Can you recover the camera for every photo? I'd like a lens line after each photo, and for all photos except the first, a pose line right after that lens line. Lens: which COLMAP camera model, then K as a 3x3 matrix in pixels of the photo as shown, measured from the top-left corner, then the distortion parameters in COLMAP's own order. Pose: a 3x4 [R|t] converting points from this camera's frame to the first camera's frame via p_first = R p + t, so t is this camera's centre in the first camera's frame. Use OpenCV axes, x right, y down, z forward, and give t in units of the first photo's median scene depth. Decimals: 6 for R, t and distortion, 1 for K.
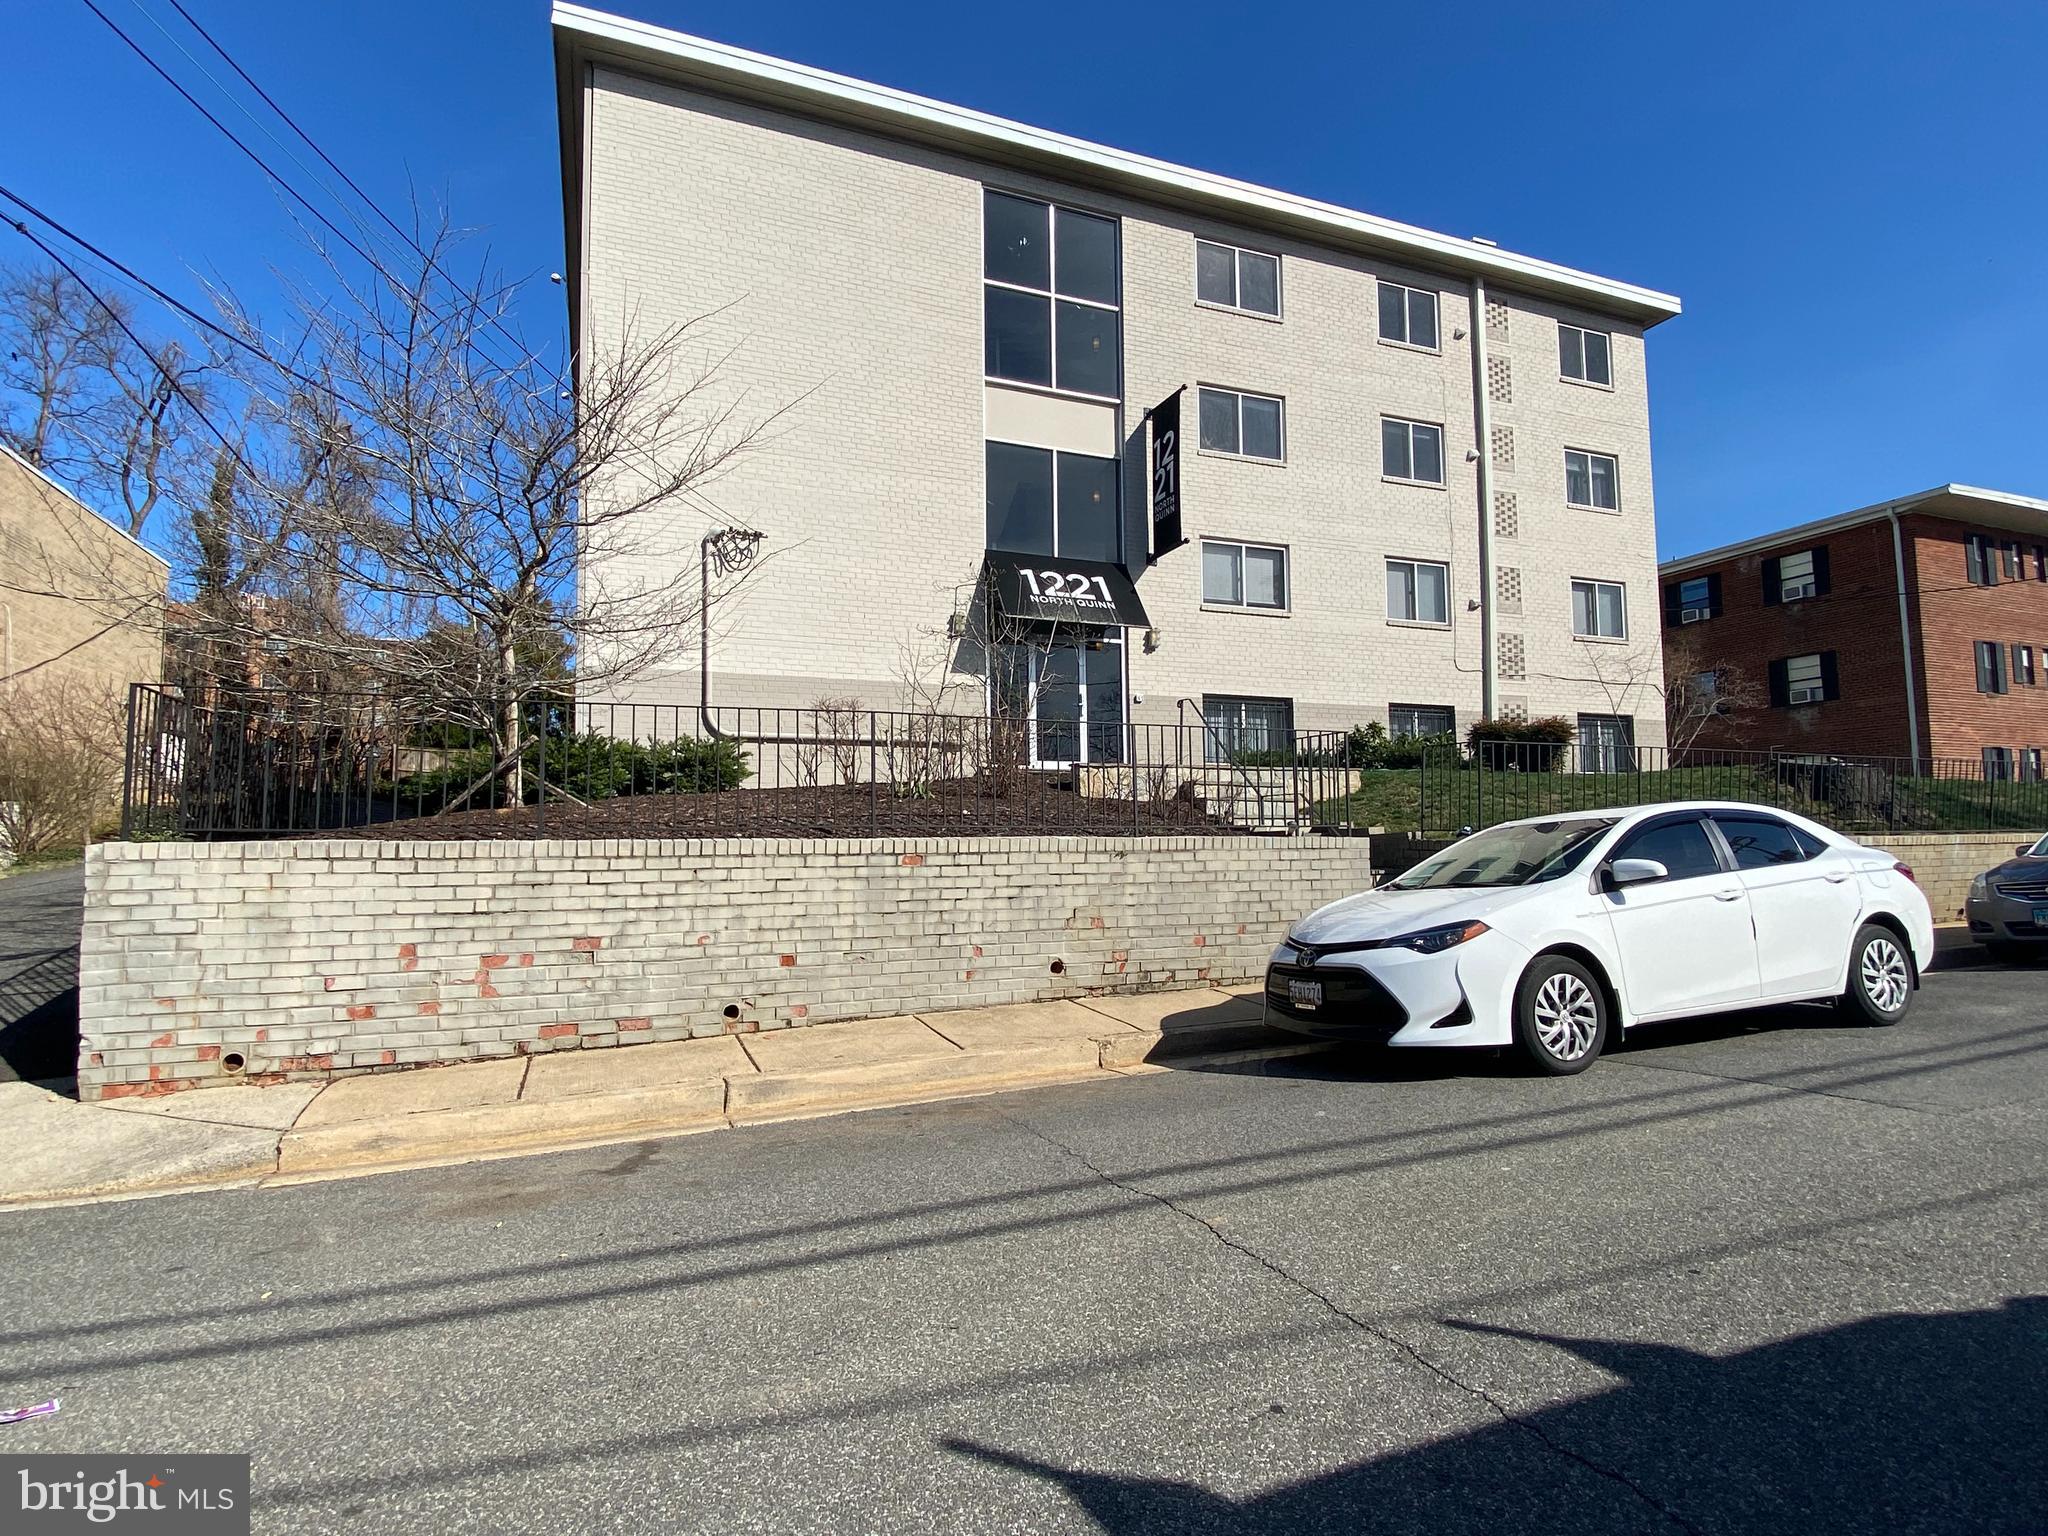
lens RADIAL K [[1037.0, 0, 1022.9], [0, 1037.0, 774.8], [0, 0, 1]] dist [0.037066, -0.031383]
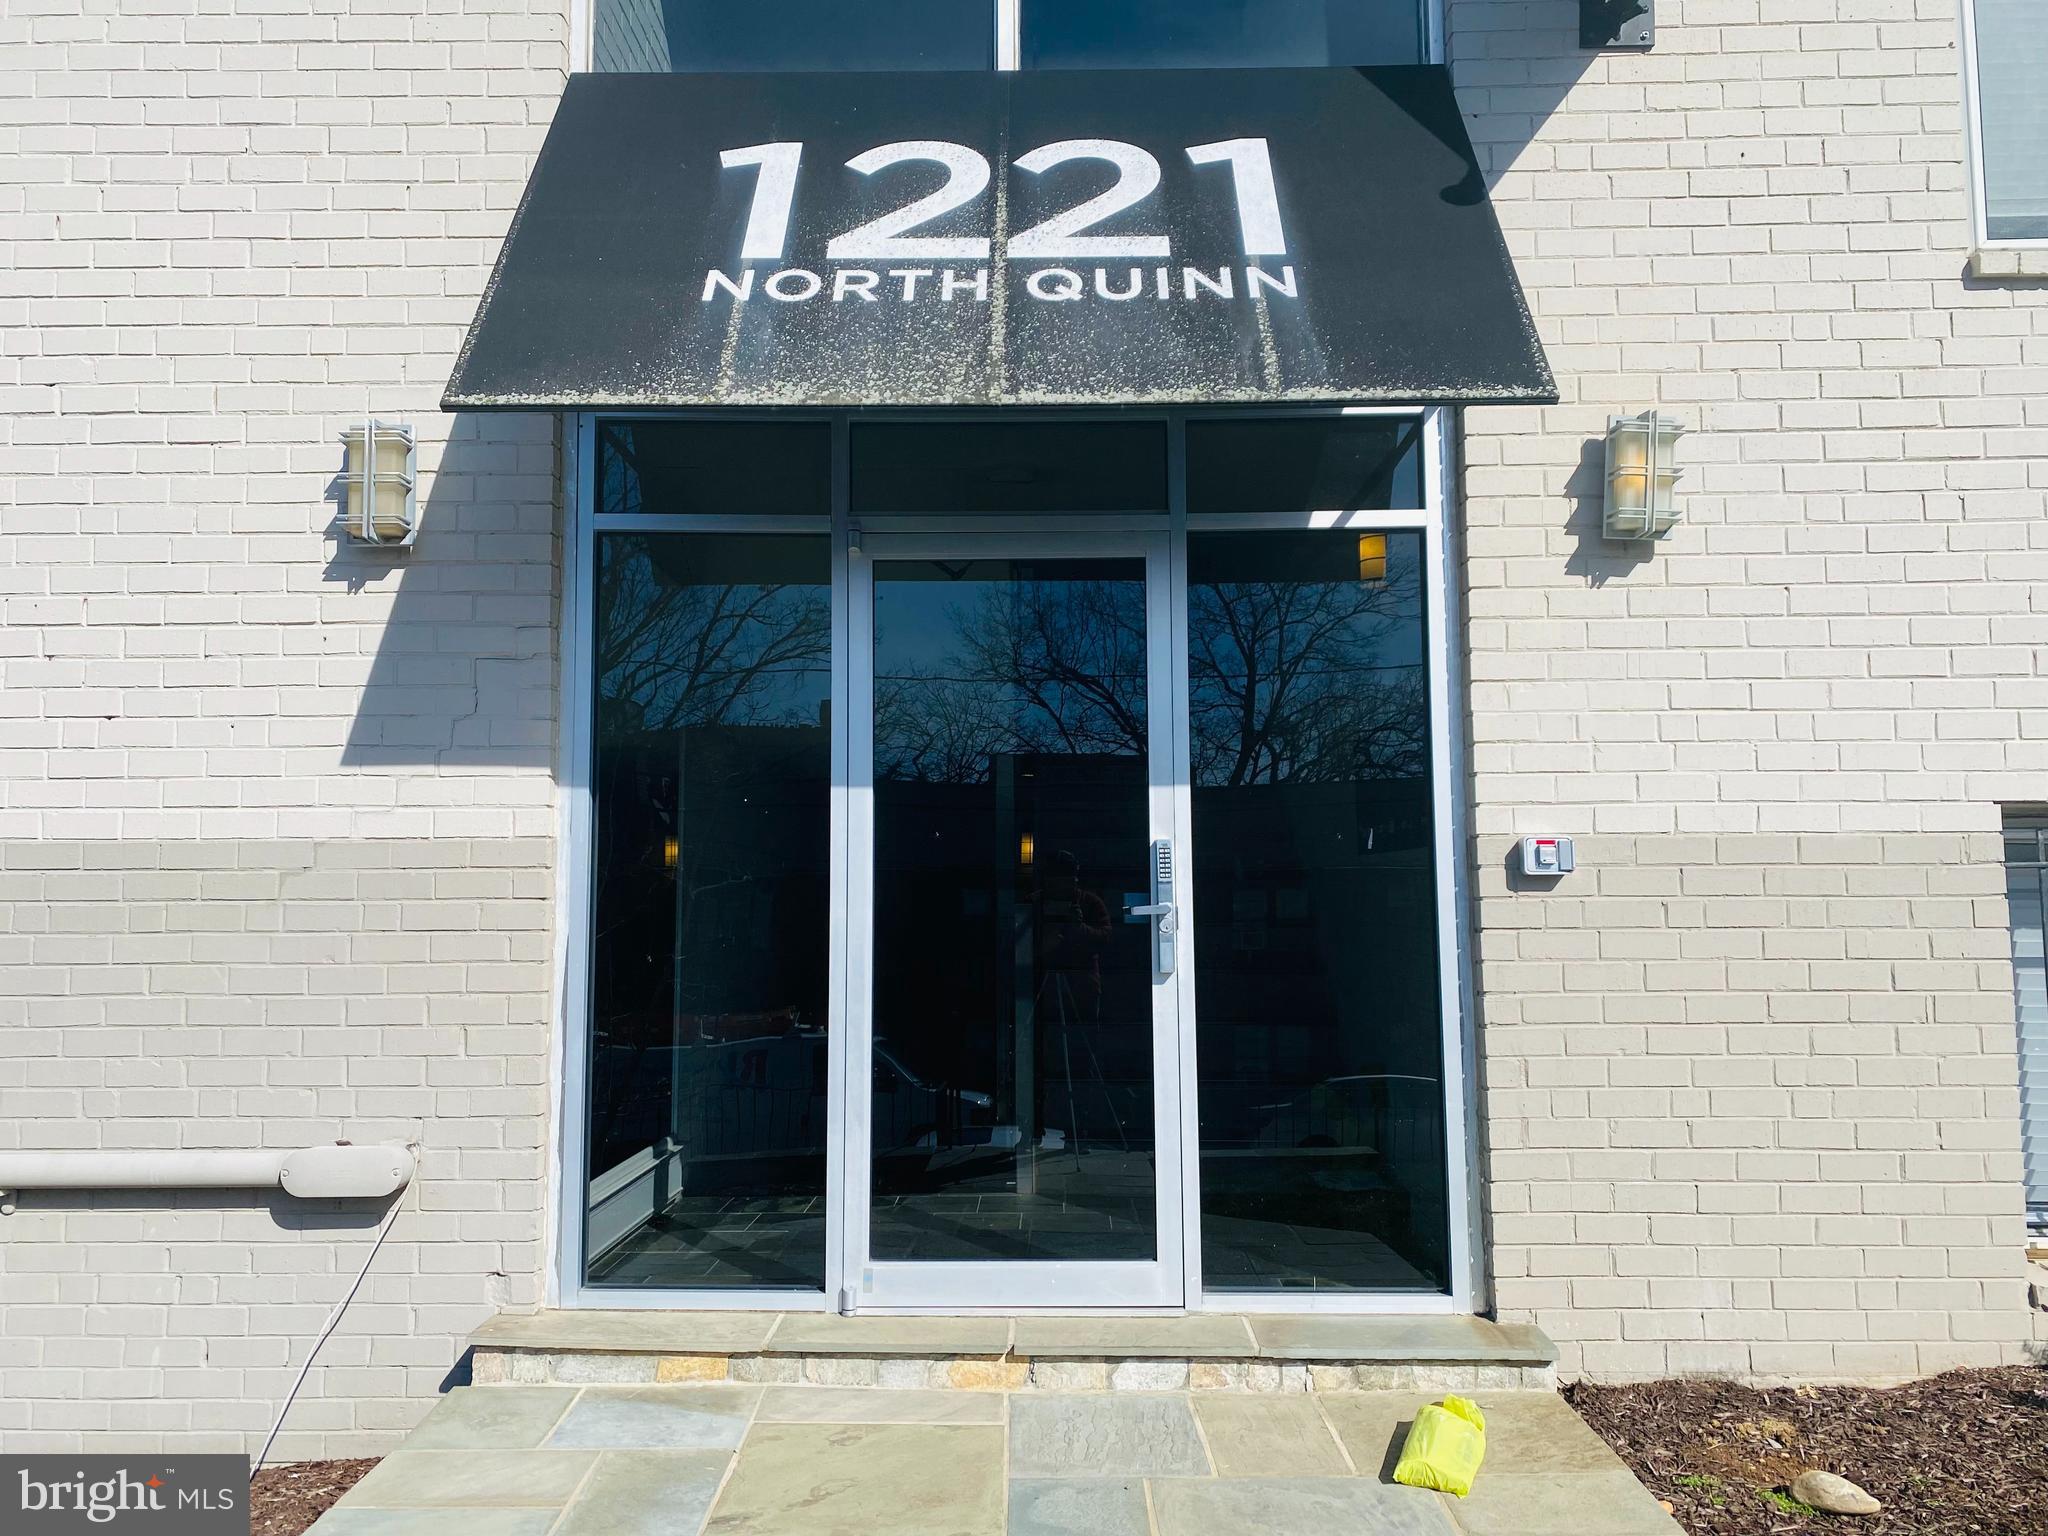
lens RADIAL K [[1587.5, 0, 1024.0], [0, 1587.5, 768.0], [0, 0, 1]] dist [0.028454, -0.010168]
pose [[0.924933, -0.027851, -0.379110, 0.133715], [0.021718, 0.999555, -0.020444, -0.084999], [0.379510, 0.010676, 0.925126, 0.745237]]
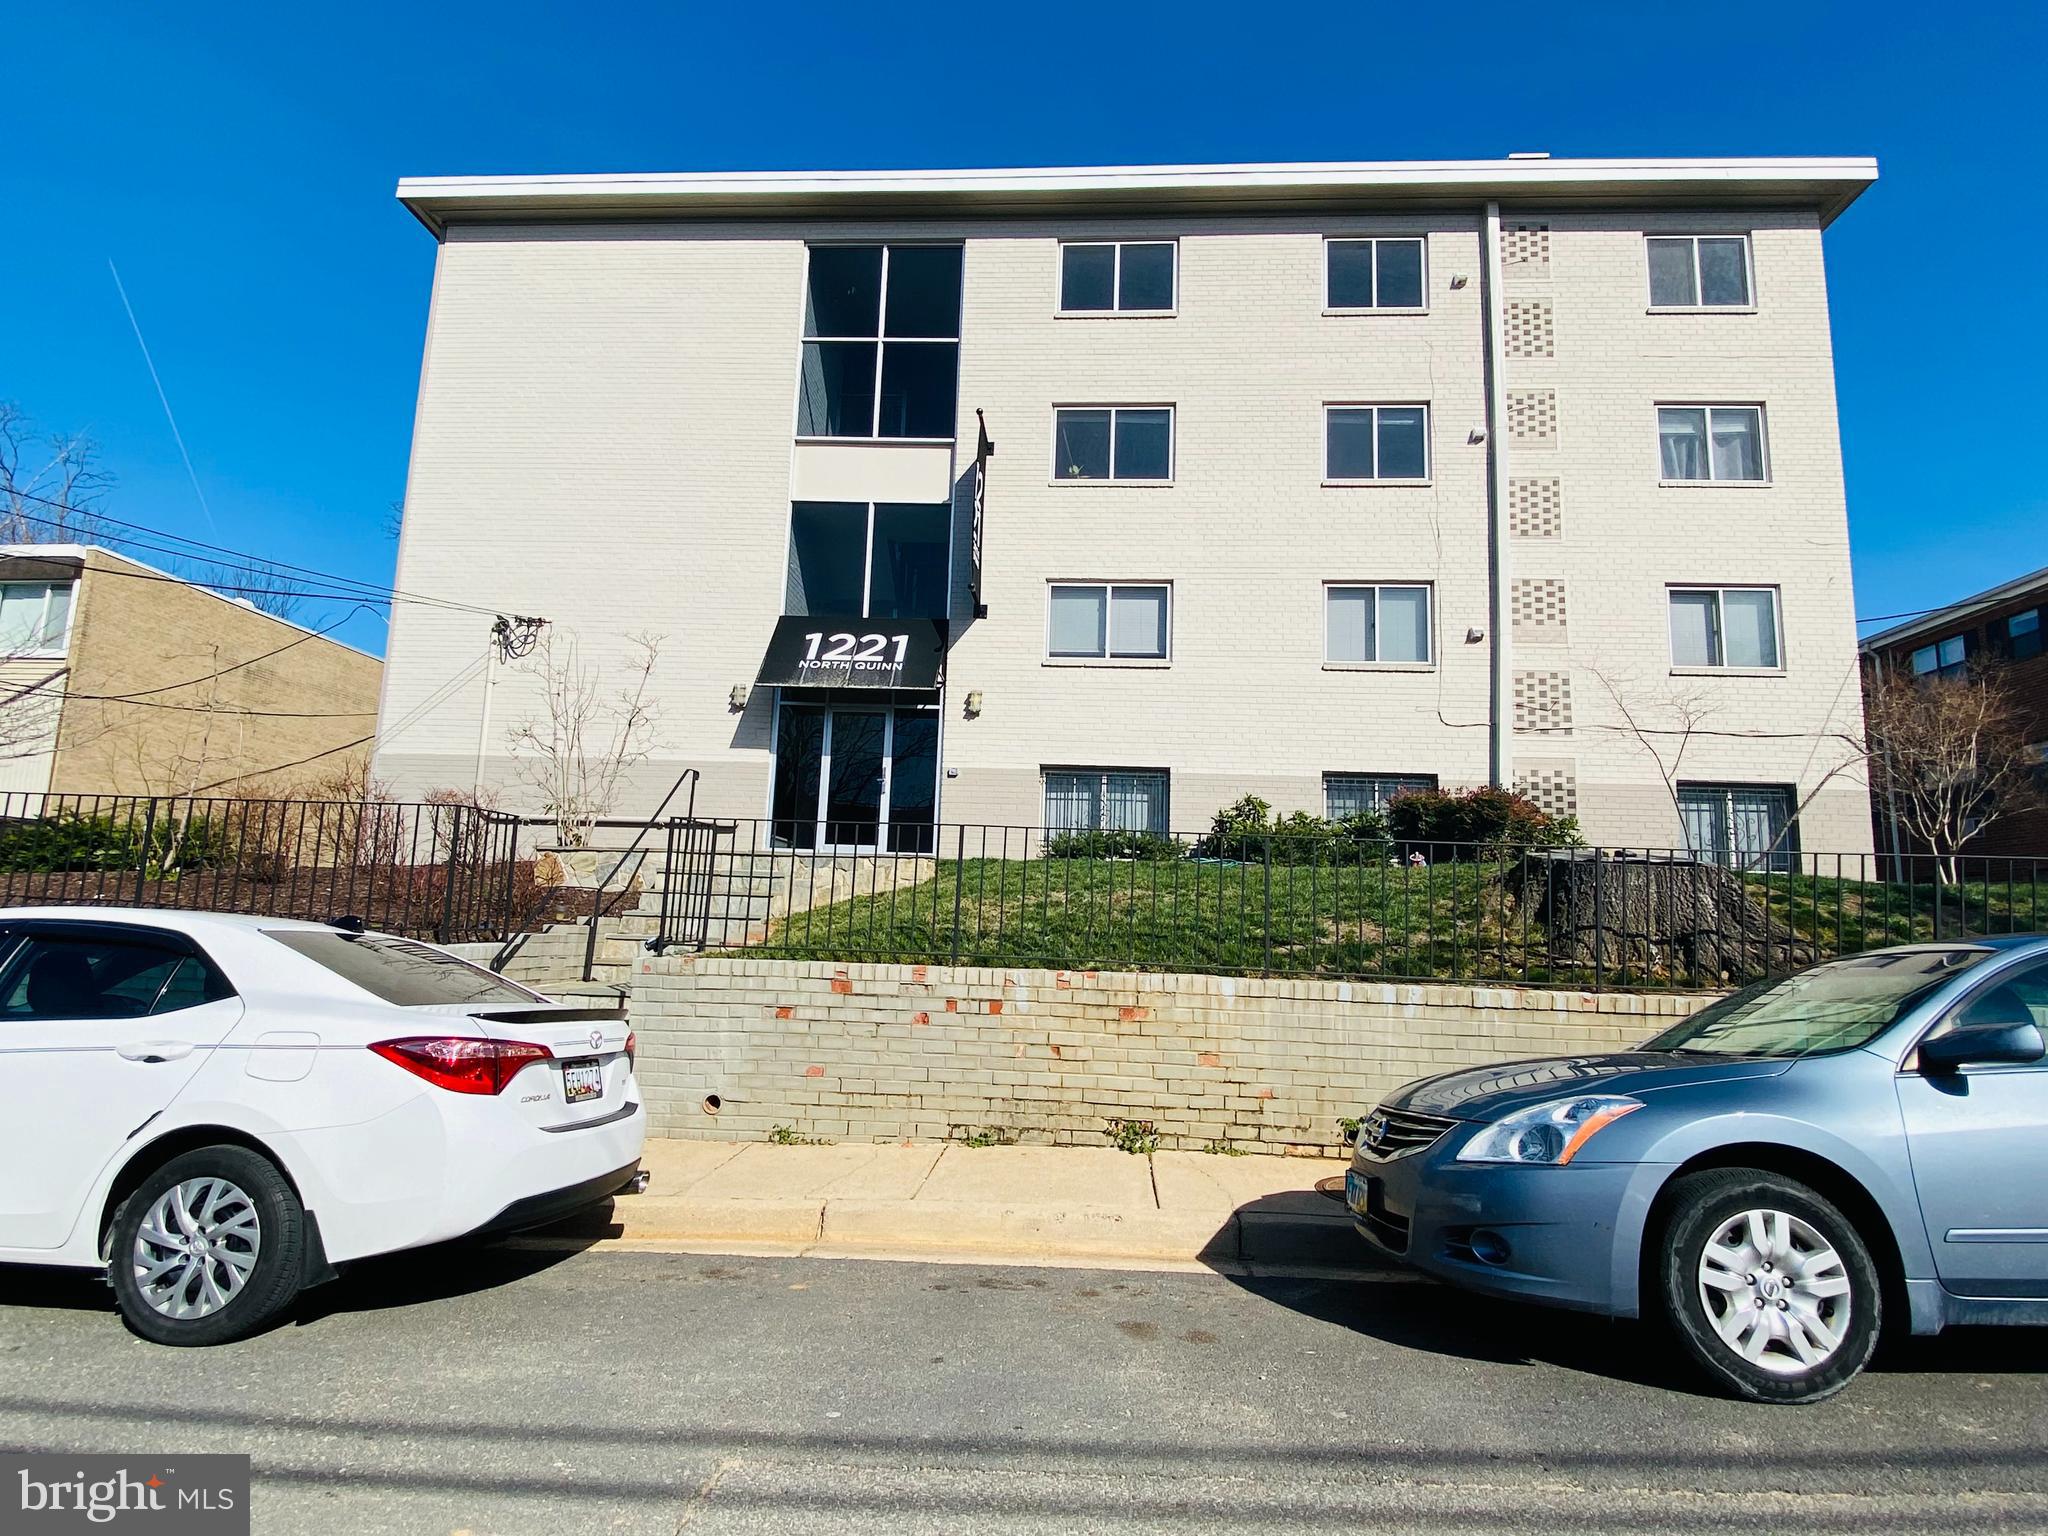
lens RADIAL K [[1037.0, 0, 1022.9], [0, 1037.0, 774.8], [0, 0, 1]] dist [0.037066, -0.031383]
pose [[0.900055, -0.021236, -0.435258, 0.540754], [-0.015873, 0.996551, -0.081446, -0.002643], [0.435487, 0.080215, 0.896614, 0.260957]]
